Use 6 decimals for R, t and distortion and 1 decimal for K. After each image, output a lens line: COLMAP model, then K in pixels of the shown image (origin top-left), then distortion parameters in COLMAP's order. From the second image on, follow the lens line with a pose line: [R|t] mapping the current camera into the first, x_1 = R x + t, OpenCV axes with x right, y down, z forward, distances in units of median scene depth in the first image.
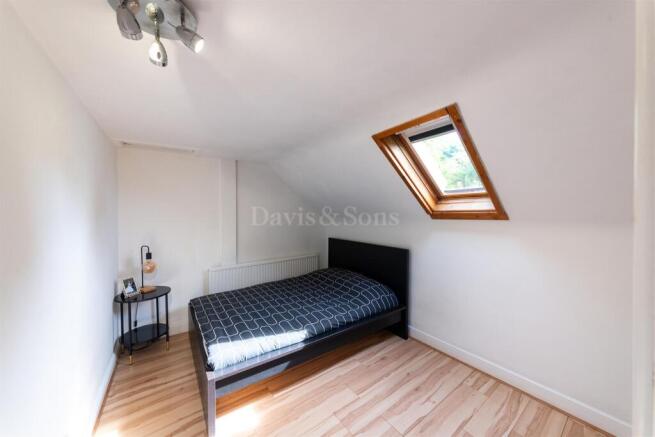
lens RADIAL K [[232.1, 0, 327.5], [0, 232.1, 218.5], [0, 0, 1]] dist [-0.000320, 0.000110]
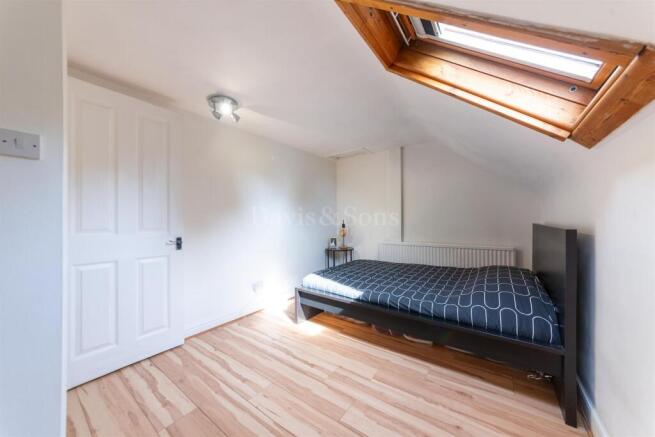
lens RADIAL K [[225.7, 0, 327.5], [0, 225.7, 218.5], [0, 0, 1]] dist [-0.000364, -0.000038]
pose [[0.316772, -0.006314, -0.948481, 0.734000], [-0.013481, 0.999847, -0.011158, 0.145951], [0.948406, 0.016321, 0.316638, 0.468601]]
